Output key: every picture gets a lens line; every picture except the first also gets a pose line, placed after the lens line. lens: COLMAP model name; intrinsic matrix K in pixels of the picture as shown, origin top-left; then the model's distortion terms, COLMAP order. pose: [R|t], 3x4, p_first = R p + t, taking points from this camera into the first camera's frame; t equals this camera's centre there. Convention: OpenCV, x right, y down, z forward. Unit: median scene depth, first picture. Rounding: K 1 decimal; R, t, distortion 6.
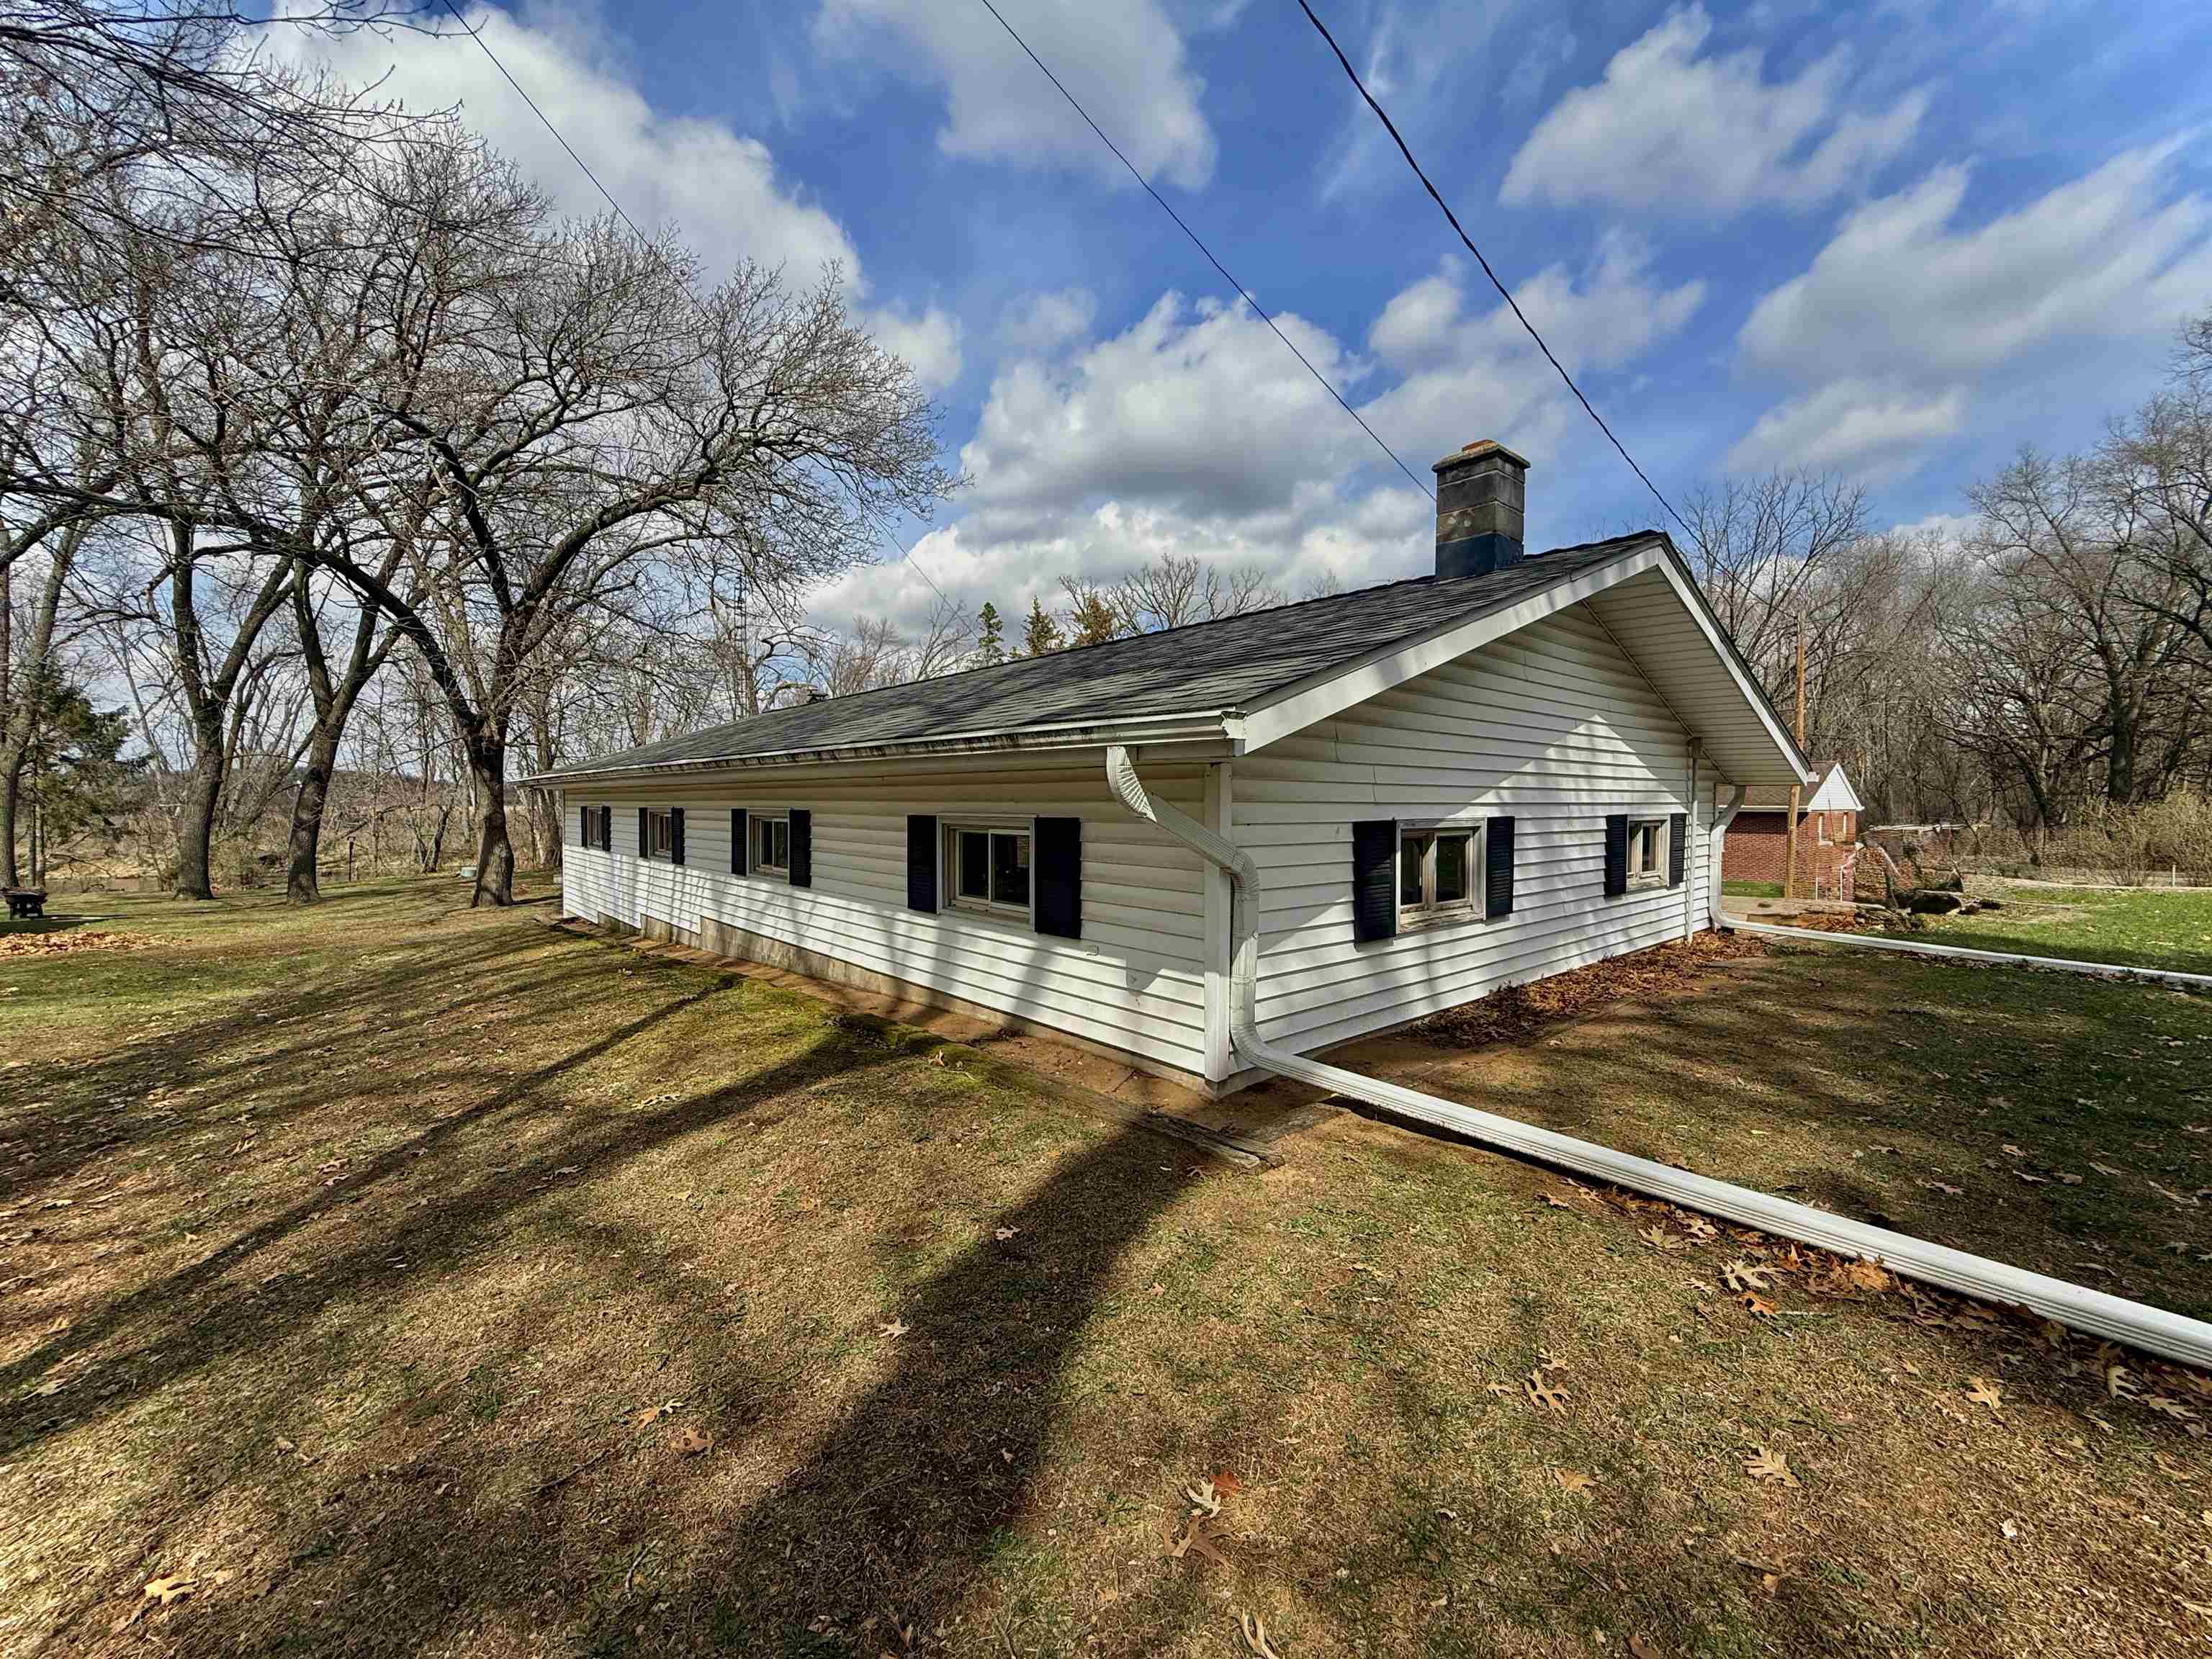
lens RADIAL K [[881.2, 0, 1102.8], [0, 881.2, 828.5], [0, 0, 1]] dist [0.000496, -0.000219]
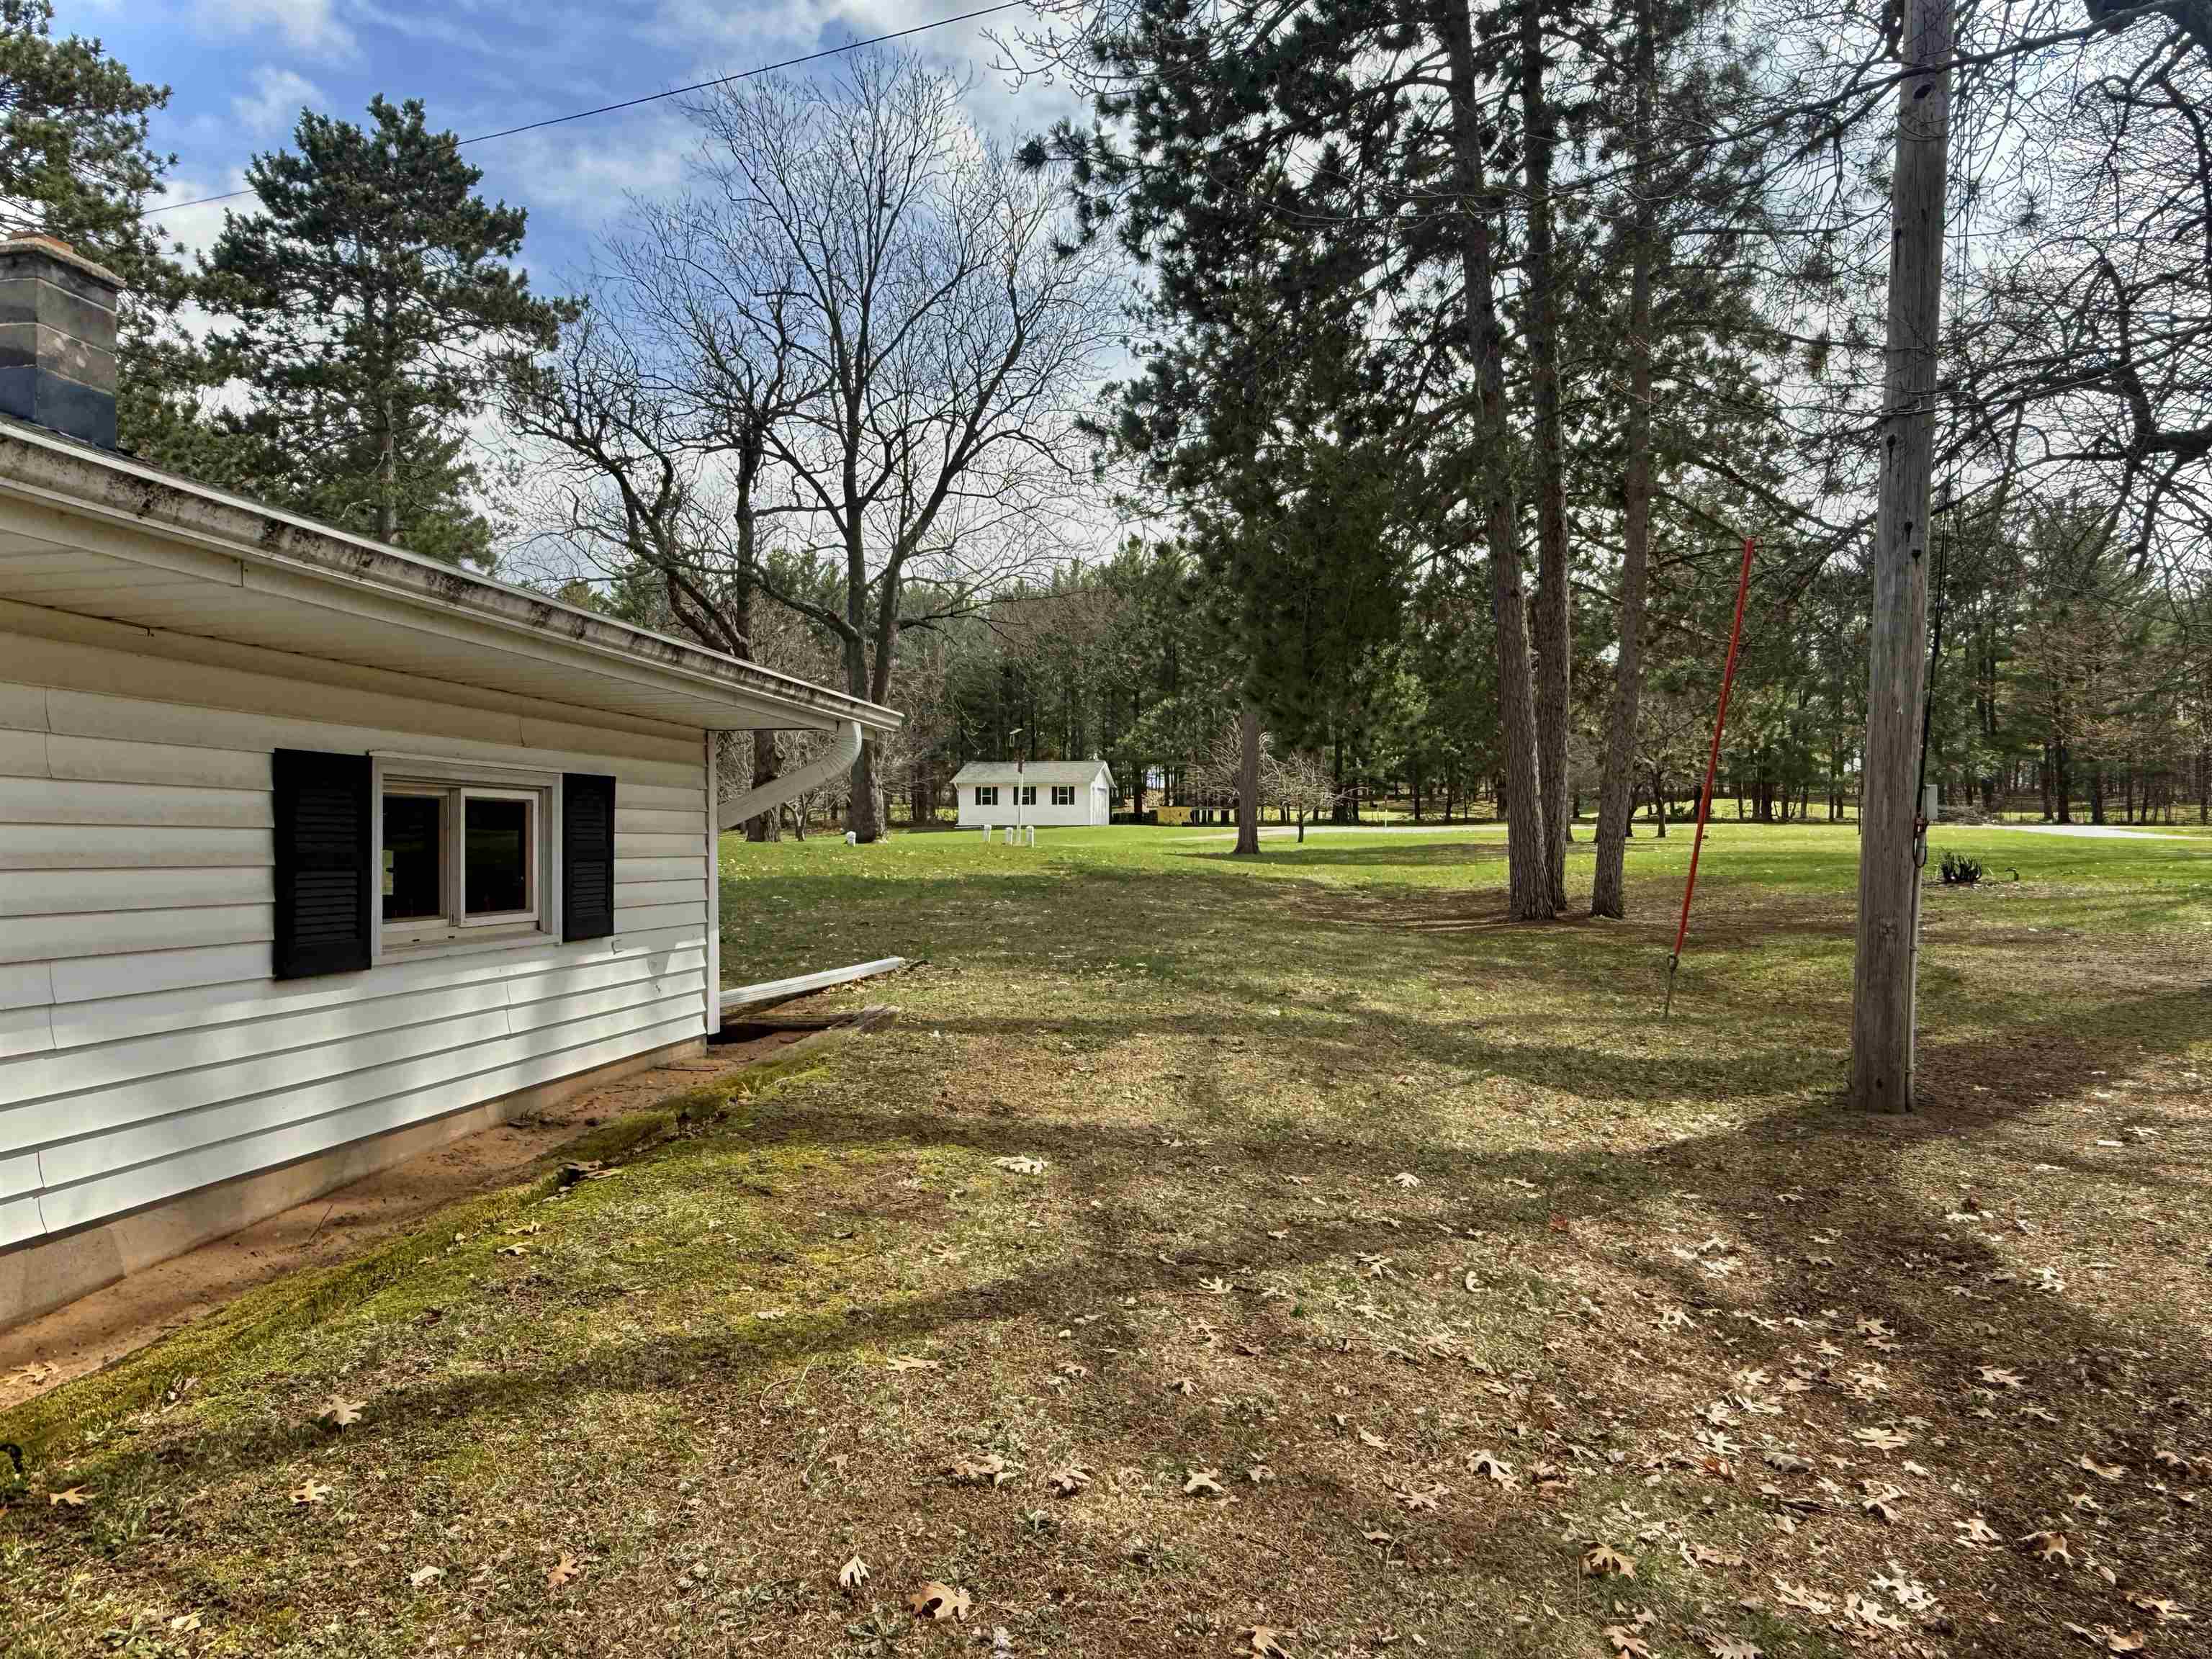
lens RADIAL K [[1568.7, 0, 1106.0], [0, 1568.7, 829.5], [0, 0, 1]] dist [0.001540, 0.000169]
pose [[-0.644303, -0.011073, 0.764690, -1.104327], [0.002560, 0.999858, 0.016636, 0.010890], [-0.764766, 0.012676, -0.644183, 1.278751]]
